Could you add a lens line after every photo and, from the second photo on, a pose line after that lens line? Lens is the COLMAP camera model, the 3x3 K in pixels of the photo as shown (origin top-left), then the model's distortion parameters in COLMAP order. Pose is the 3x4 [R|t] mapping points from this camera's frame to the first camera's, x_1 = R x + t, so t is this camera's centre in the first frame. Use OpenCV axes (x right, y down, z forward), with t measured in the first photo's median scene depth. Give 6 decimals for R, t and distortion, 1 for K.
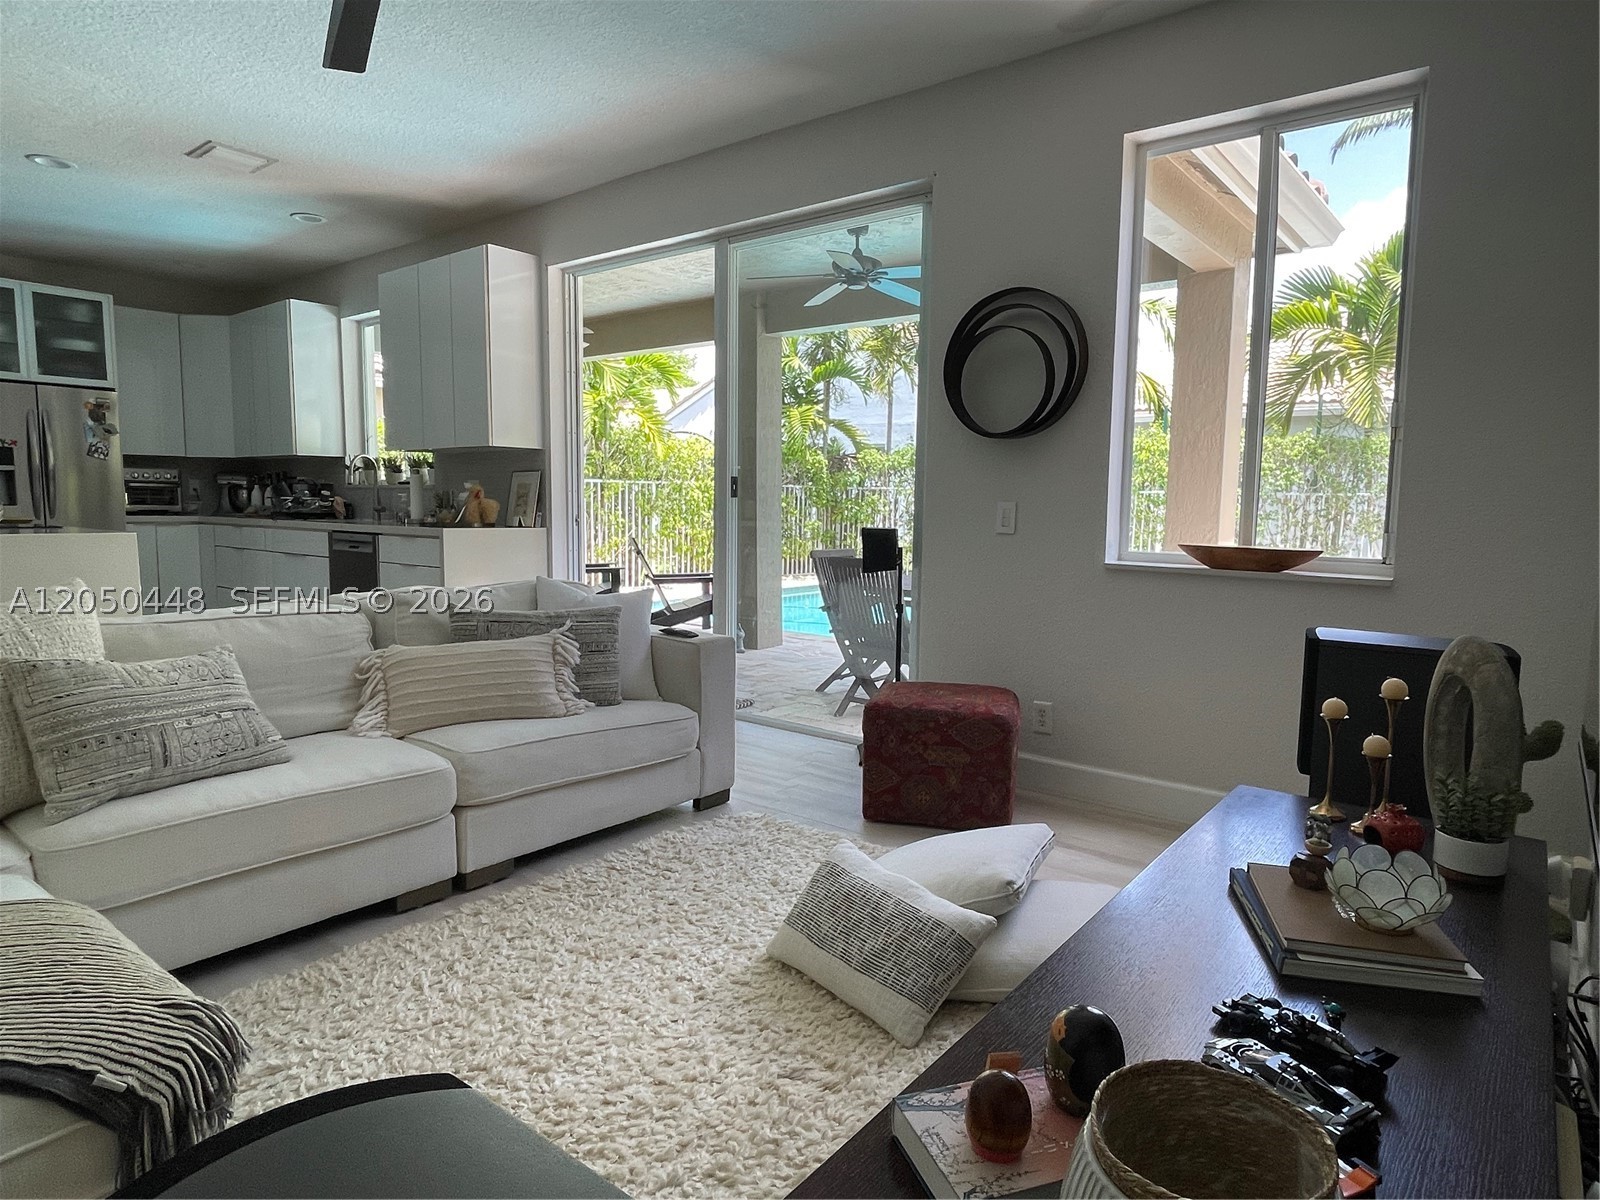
lens RADIAL K [[937.1, 0, 799.0], [0, 937.1, 594.2], [0, 0, 1]] dist [-0.001005, -0.000015]
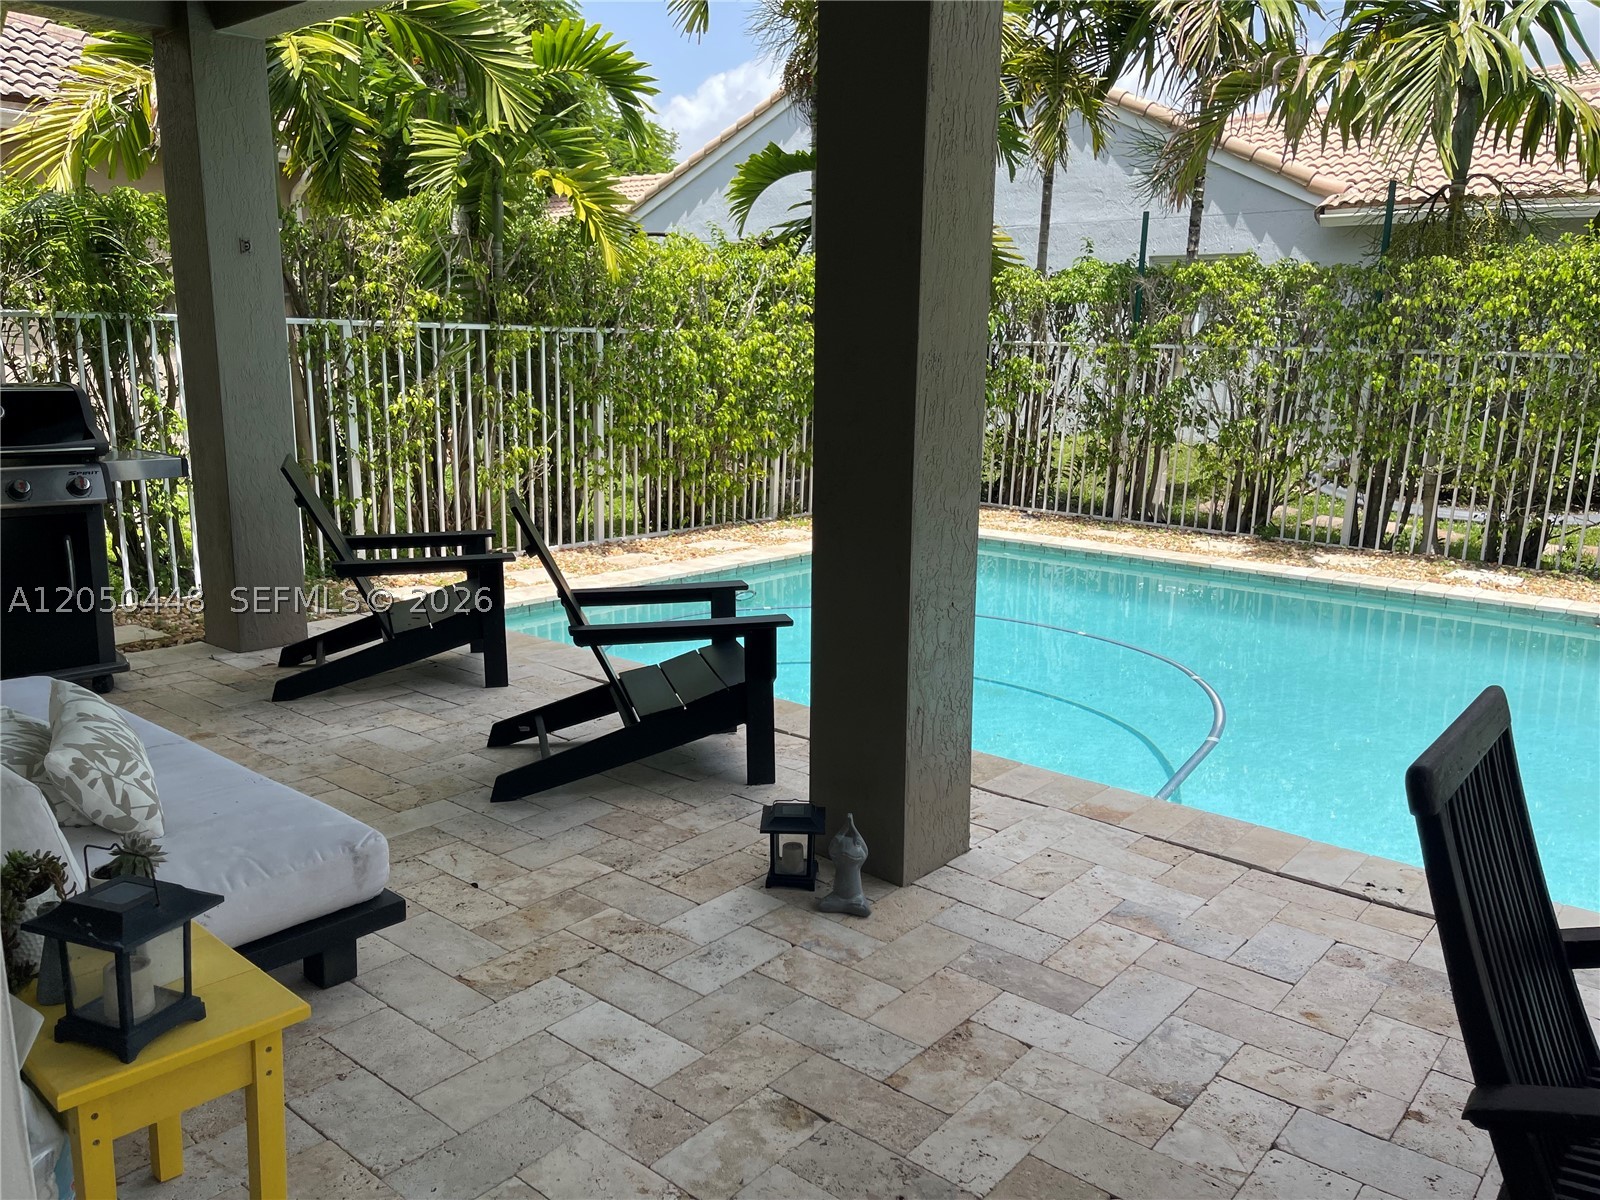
lens RADIAL K [[1196.2, 0, 801.5], [0, 1196.2, 605.4], [0, 0, 1]] dist [0.006267, -0.034165]
pose [[0.999926, 0.009022, 0.008157, -0.053687], [-0.009902, 0.993285, 0.115267, -0.049966], [-0.007063, -0.115340, 0.993301, 0.363767]]
